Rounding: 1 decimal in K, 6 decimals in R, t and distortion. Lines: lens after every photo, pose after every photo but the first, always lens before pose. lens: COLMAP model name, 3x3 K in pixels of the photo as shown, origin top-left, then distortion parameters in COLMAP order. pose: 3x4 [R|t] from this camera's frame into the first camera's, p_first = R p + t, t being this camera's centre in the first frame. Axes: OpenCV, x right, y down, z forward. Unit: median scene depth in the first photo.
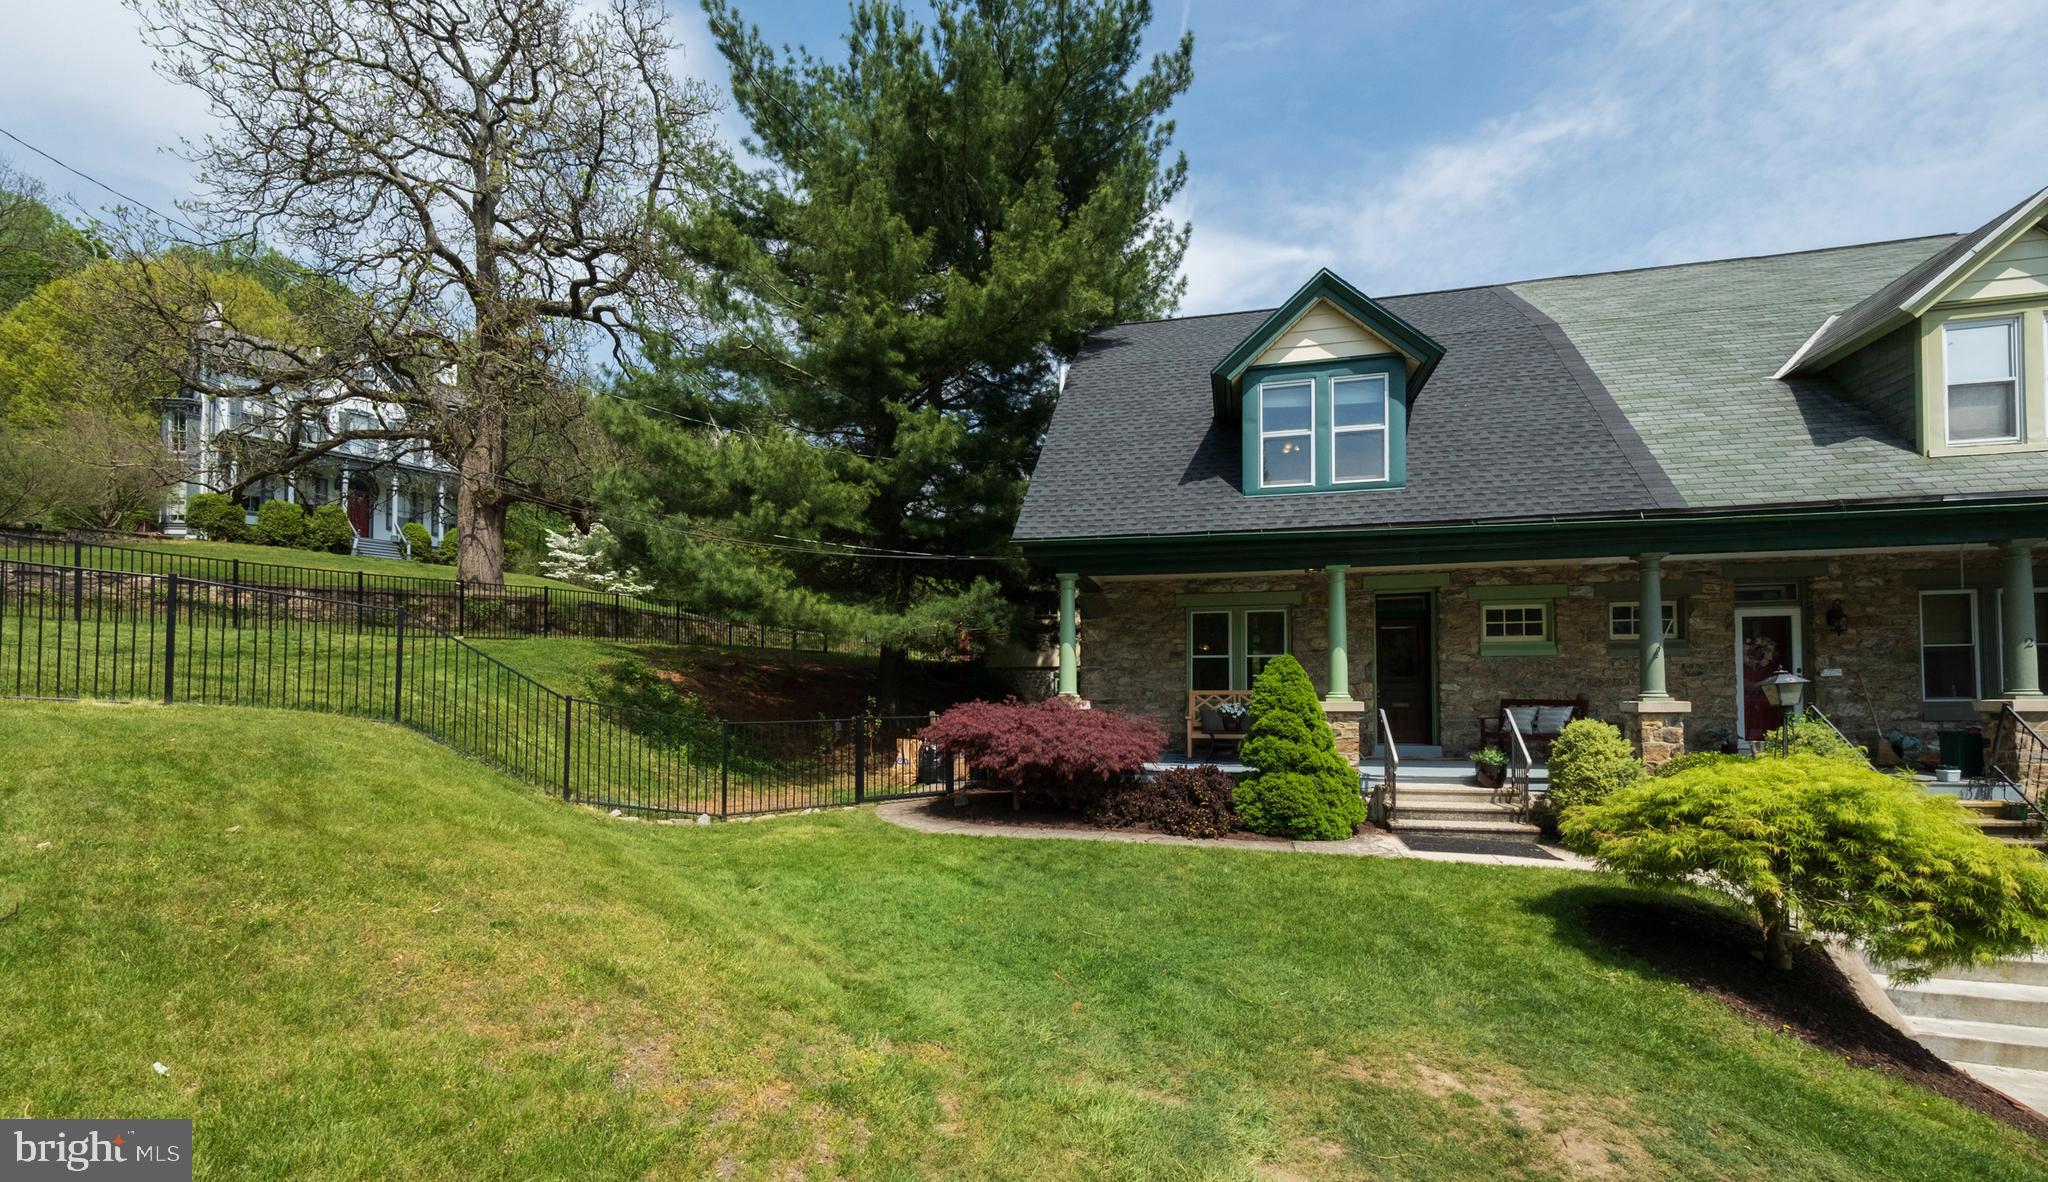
lens RADIAL K [[845.4, 0, 1026.9], [0, 845.4, 679.1], [0, 0, 1]] dist [0.000597, 0.000068]
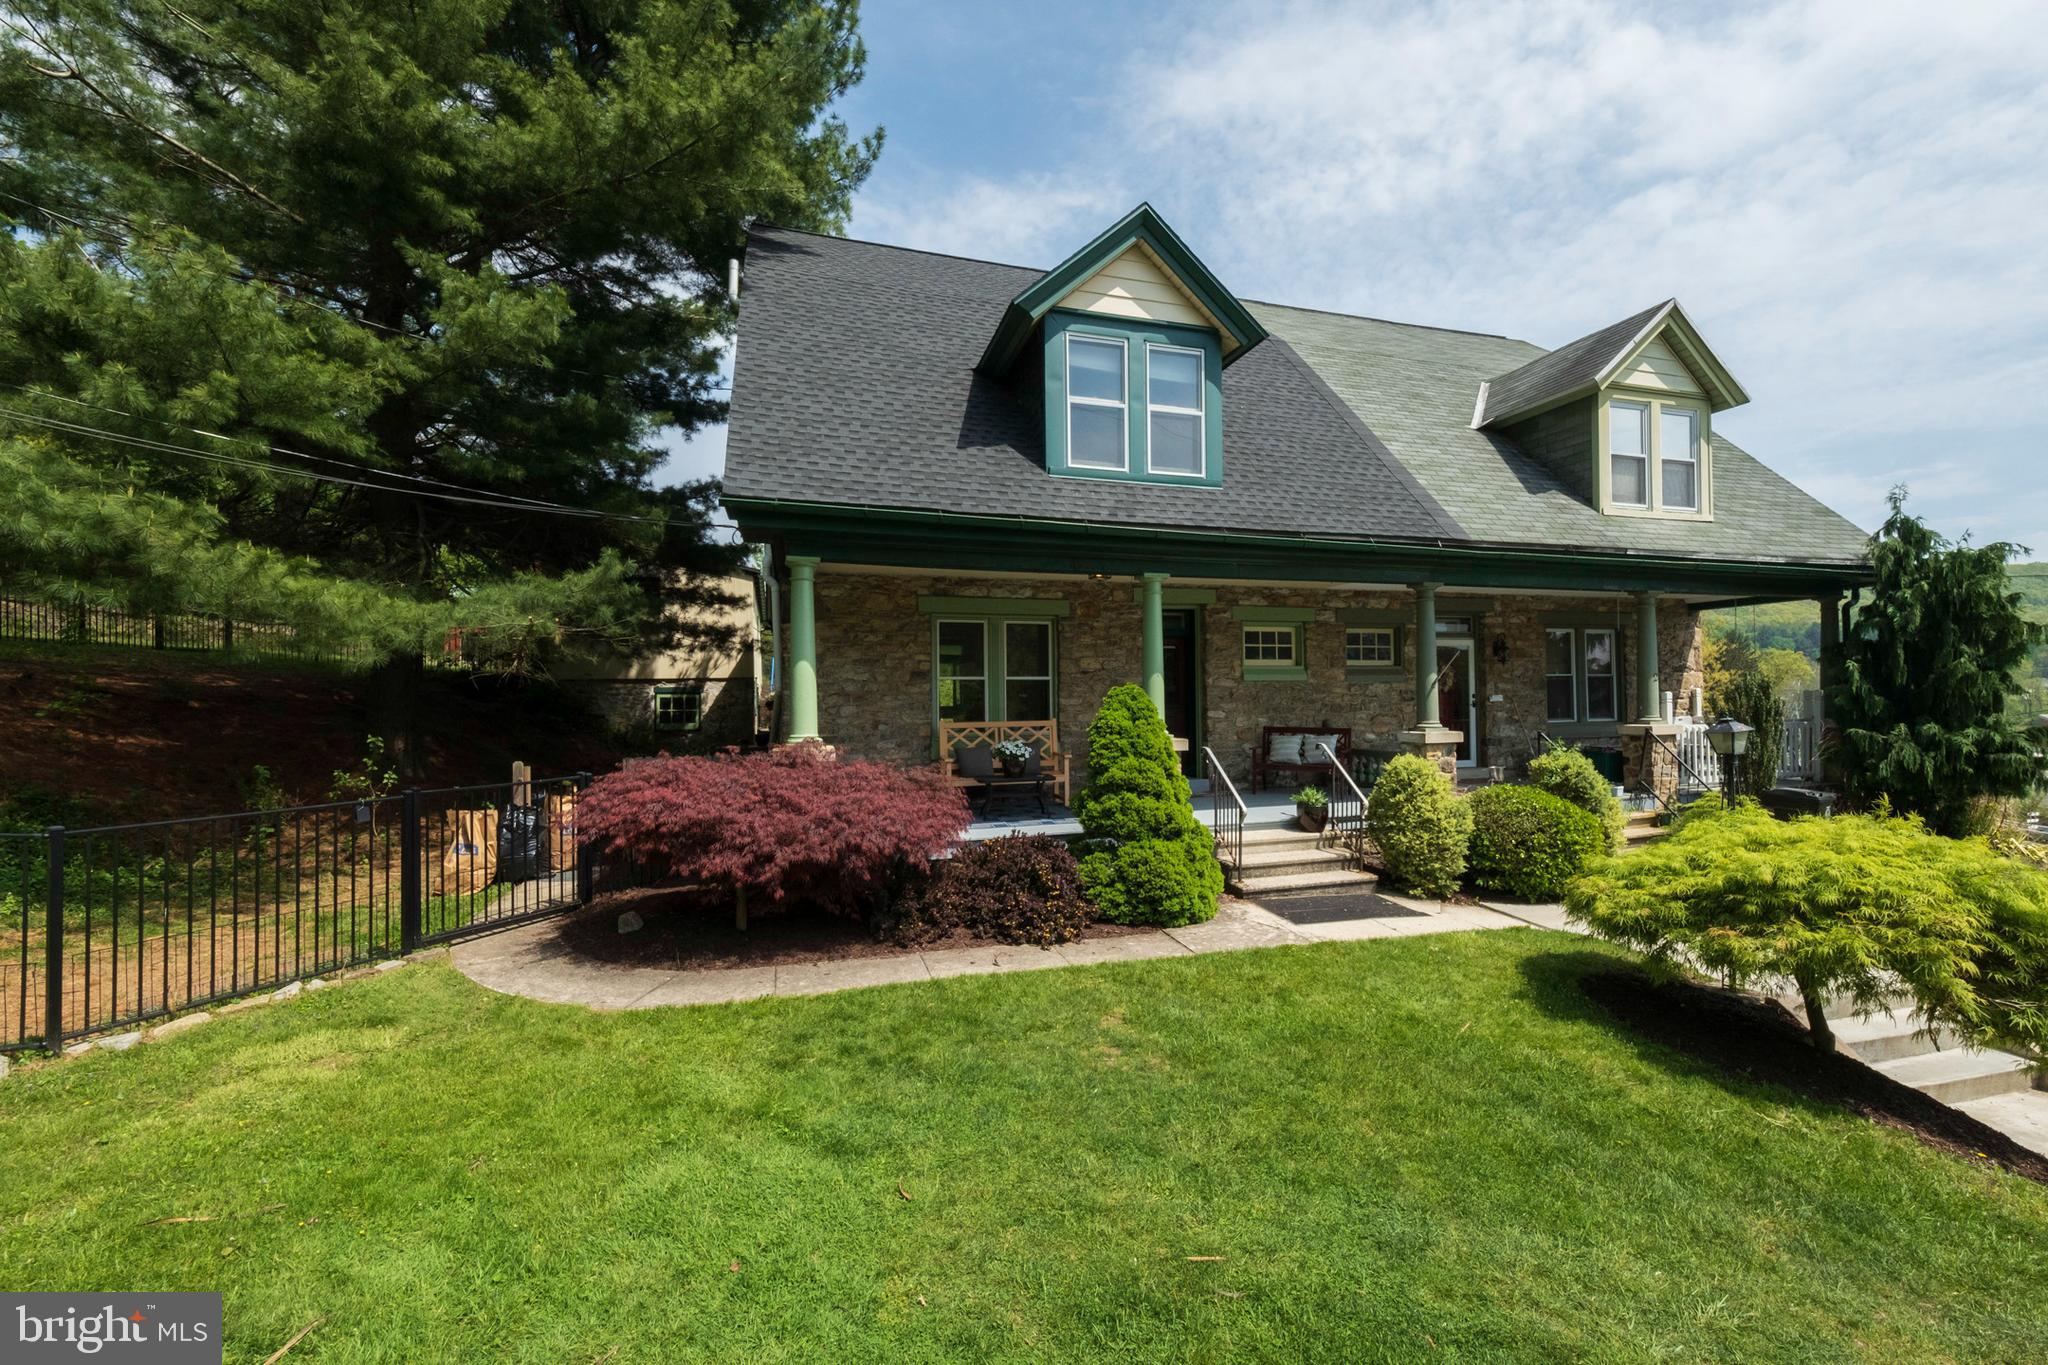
lens RADIAL K [[873.7, 0, 1087.9], [0, 873.7, 690.5], [0, 0, 1]] dist [0.014653, -0.006097]
pose [[0.843639, -0.002284, 0.536907, -0.141428], [-0.002066, 0.999970, 0.007500, -0.026217], [-0.536908, -0.007437, 0.843608, 0.311885]]
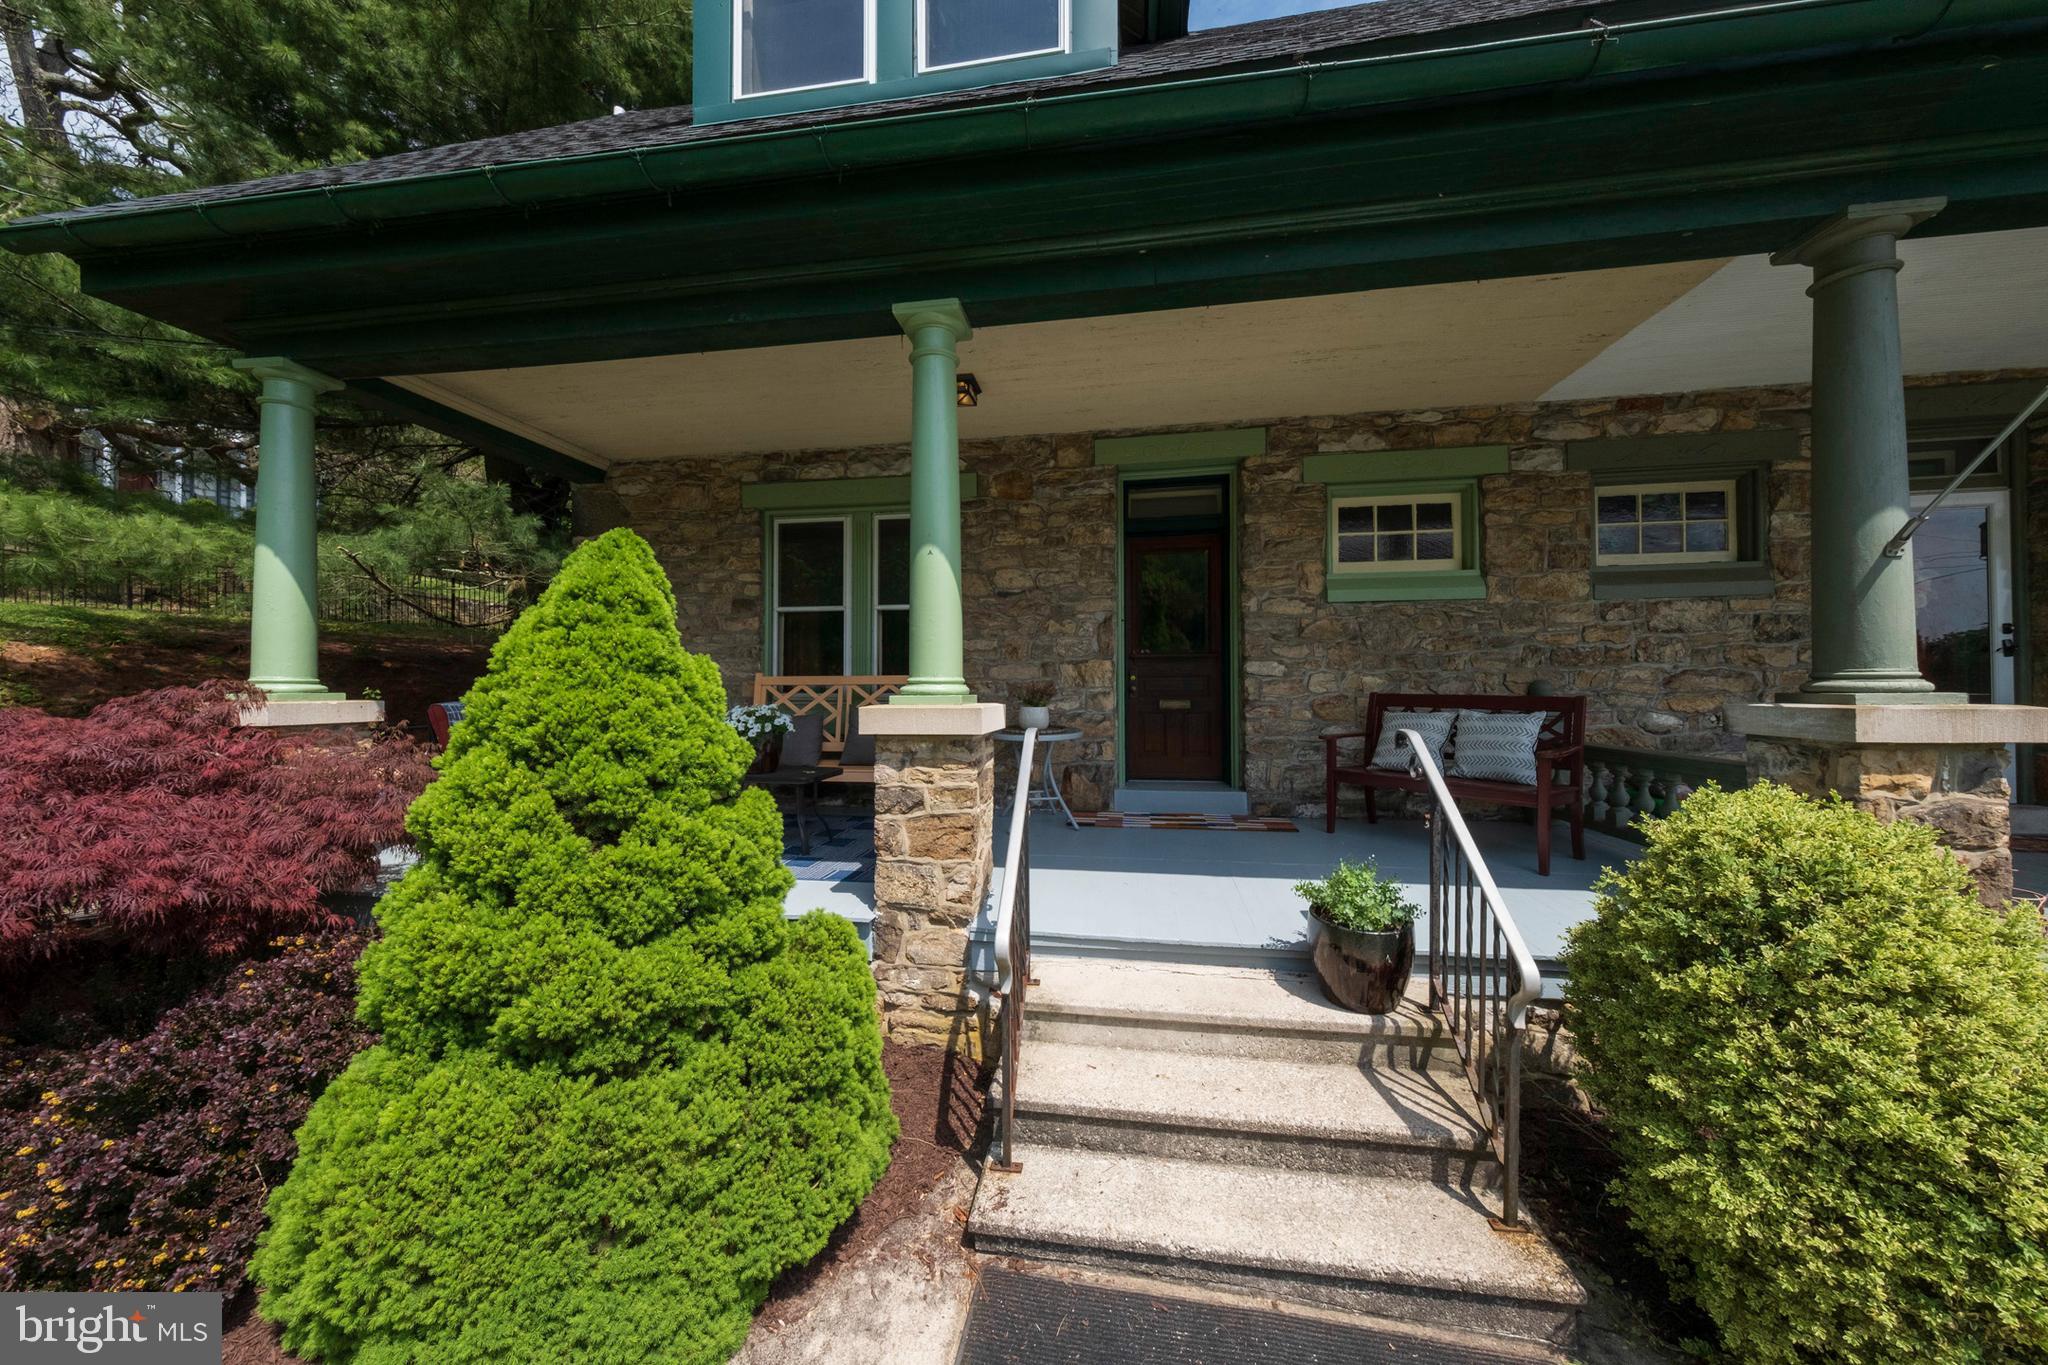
lens RADIAL K [[692.8, 0, 1024.0], [0, 692.8, 682.5], [0, 0, 1]] dist [-0.000522, 0.000131]
pose [[0.996678, -0.001500, 0.081427, 0.377481], [0.000373, 0.999904, 0.013853, 0.013596], [-0.081440, -0.013776, 0.996583, 0.704433]]
